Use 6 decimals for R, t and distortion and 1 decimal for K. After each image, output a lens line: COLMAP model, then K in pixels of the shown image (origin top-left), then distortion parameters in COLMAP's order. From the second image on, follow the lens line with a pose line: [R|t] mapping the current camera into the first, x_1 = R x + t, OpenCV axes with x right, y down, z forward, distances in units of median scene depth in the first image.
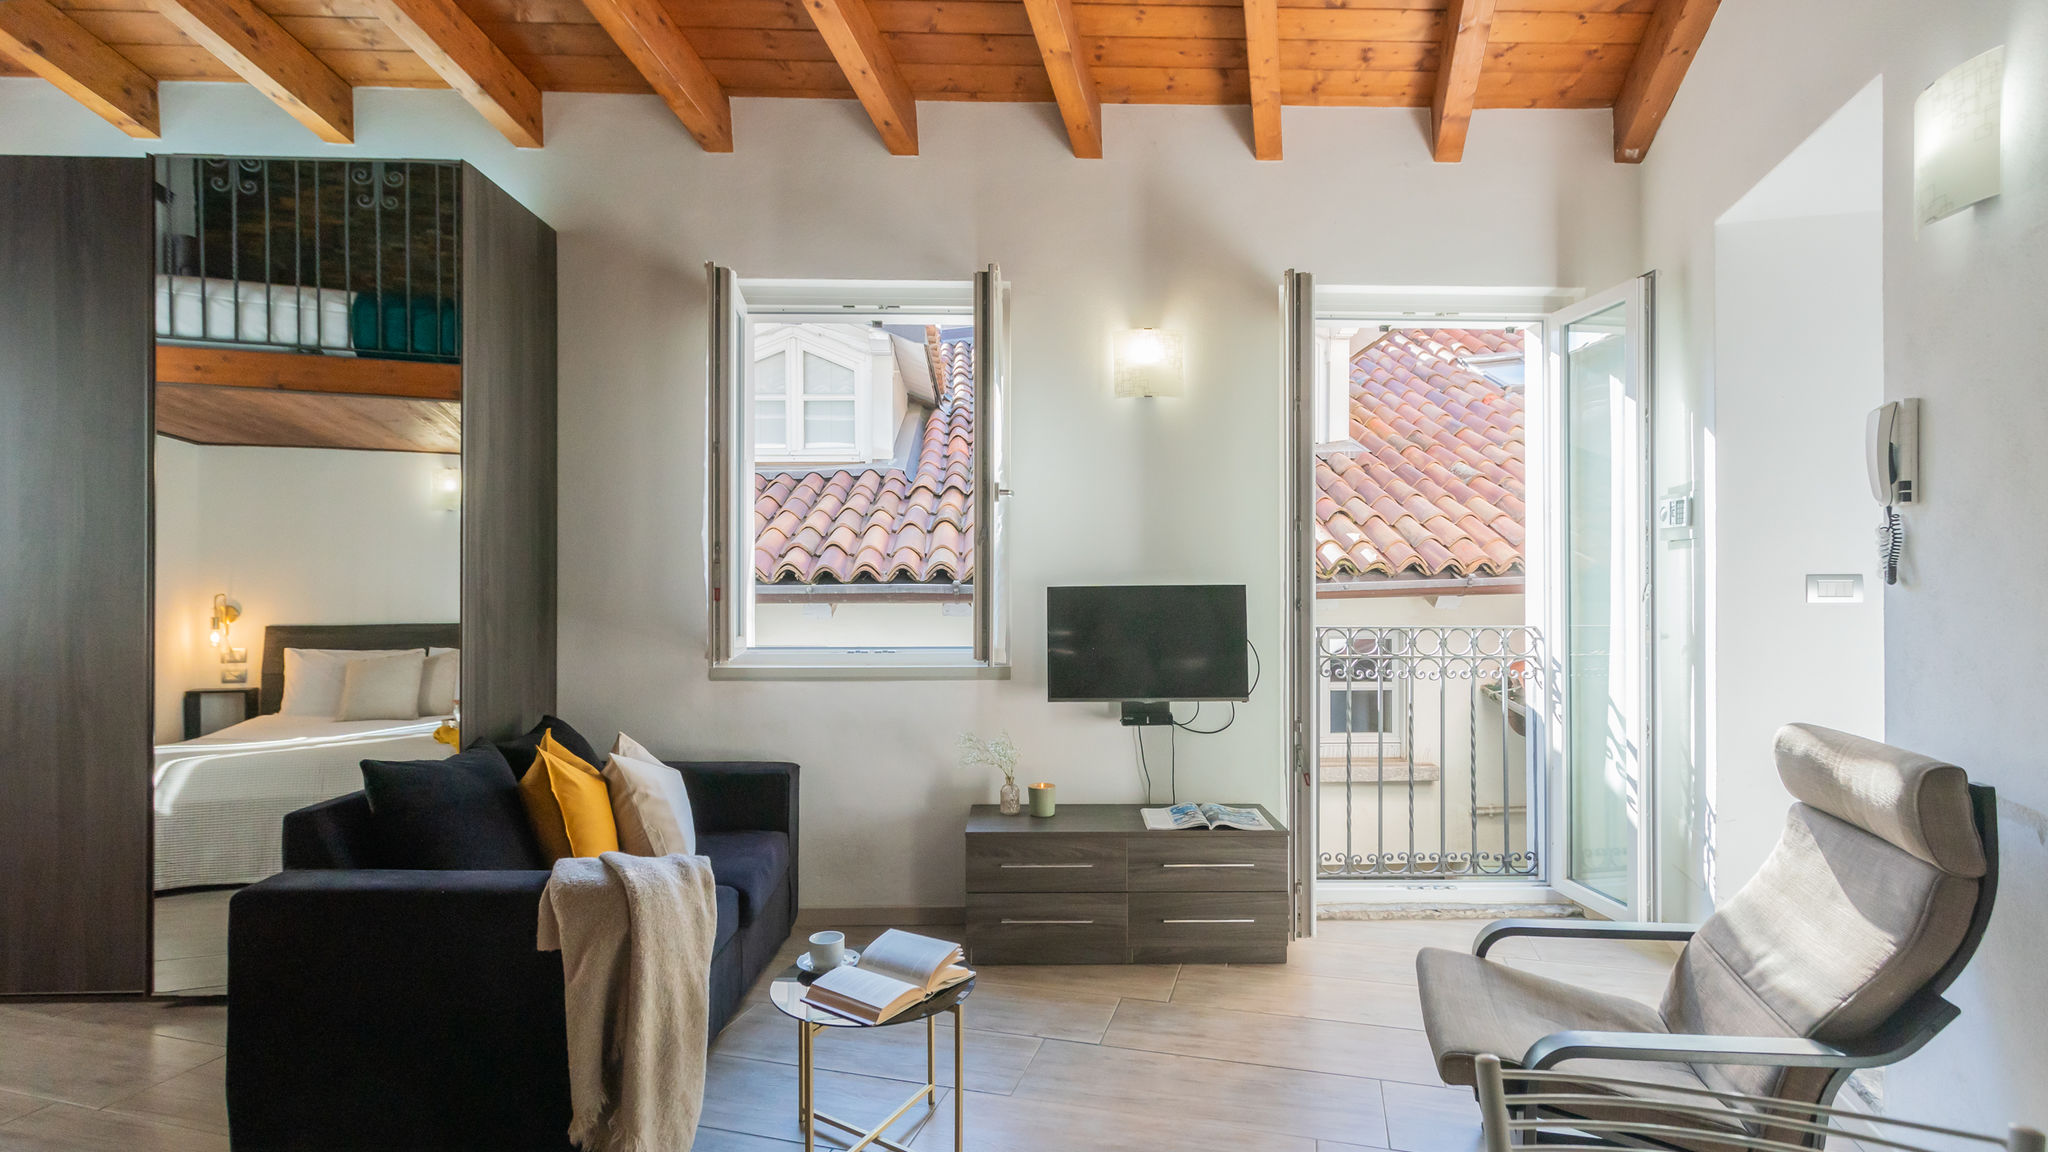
lens RADIAL K [[993.9, 0, 1033.5], [0, 993.9, 580.4], [0, 0, 1]] dist [0.002572, 0.001707]
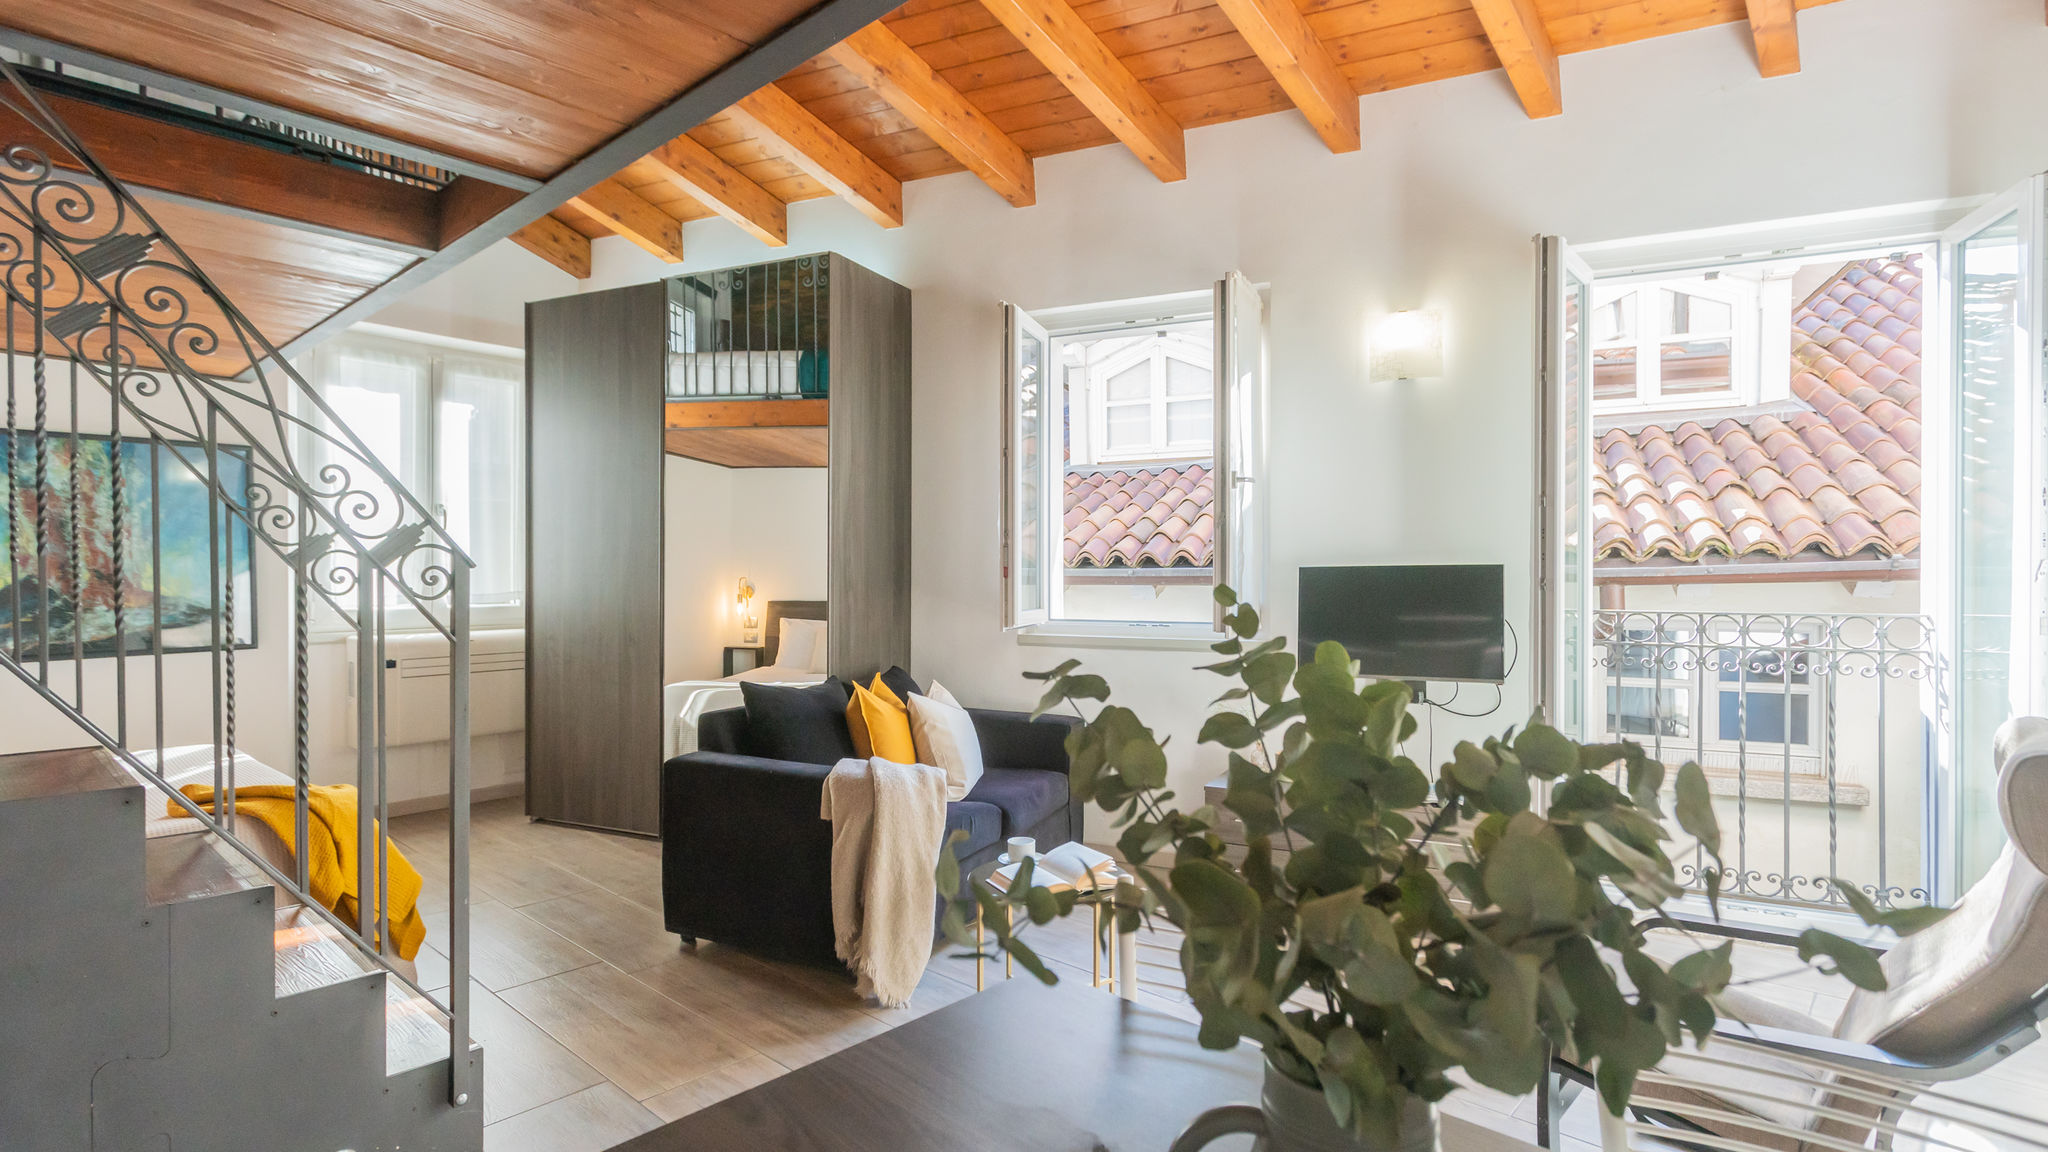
lens RADIAL K [[988.2, 0, 1024.0], [0, 988.2, 576.0], [0, 0, 1]] dist [0.001270, 0.001584]
pose [[0.892674, 0.001742, -0.450700, 0.223342], [-0.001094, 0.999998, 0.001700, 0.014495], [0.450702, -0.001025, 0.892674, -0.068639]]
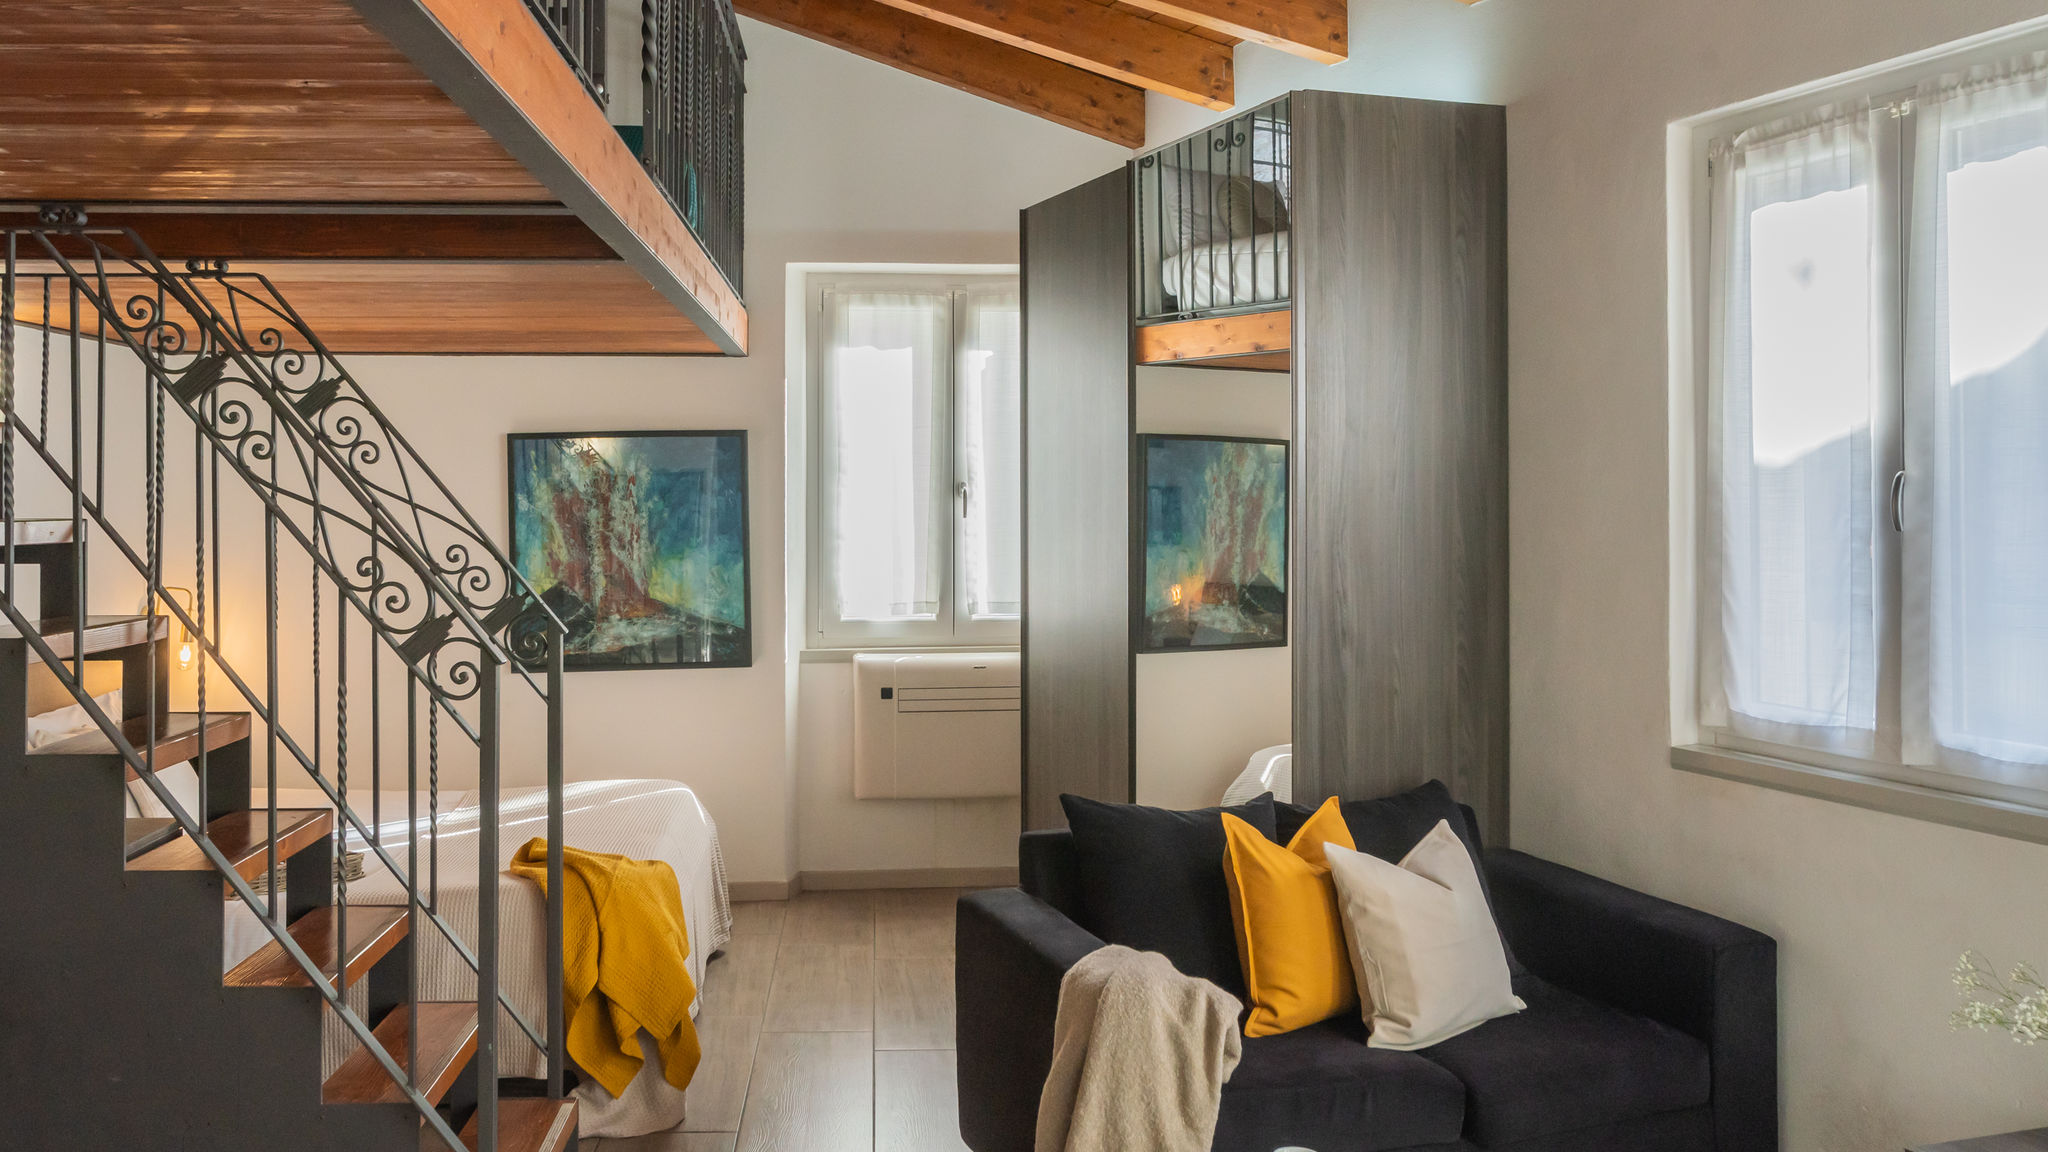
lens RADIAL K [[1646.6, 0, 911.3], [0, 1646.6, 468.3], [0, 0, 1]] dist [-0.021481, 0.000121]
pose [[0.287723, -0.015841, -0.957583, 0.529745], [0.002742, 0.999873, -0.015717, -0.072339], [0.957710, 0.001897, 0.287730, 0.251529]]
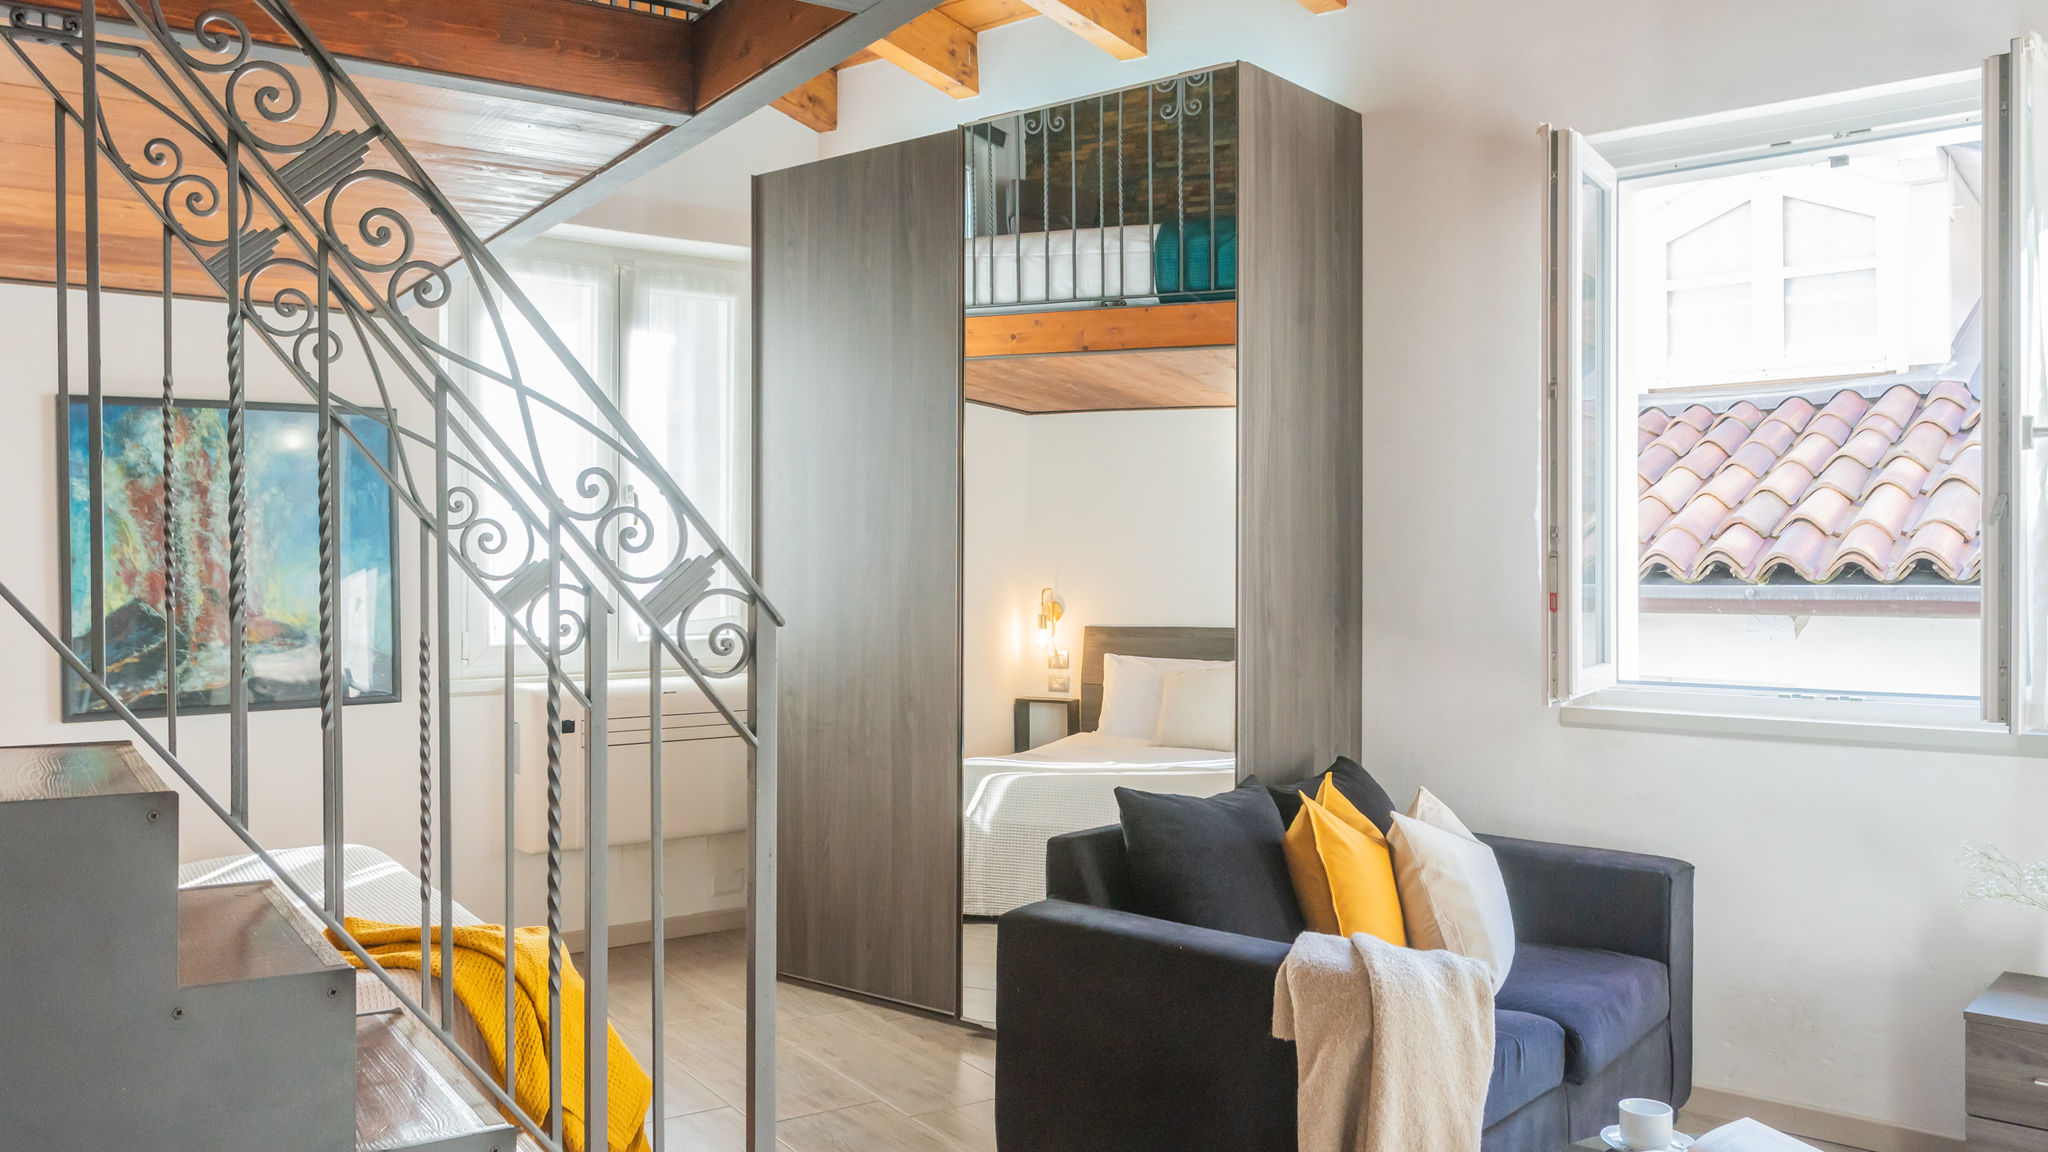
lens RADIAL K [[1598.2, 0, 1019.3], [0, 1598.2, 557.7], [0, 0, 1]] dist [0.001118, 0.005335]
pose [[0.748281, -0.001605, -0.663380, 0.127409], [-0.001569, 0.999990, -0.004190, -0.010335], [0.663380, 0.004176, 0.748271, -0.074002]]
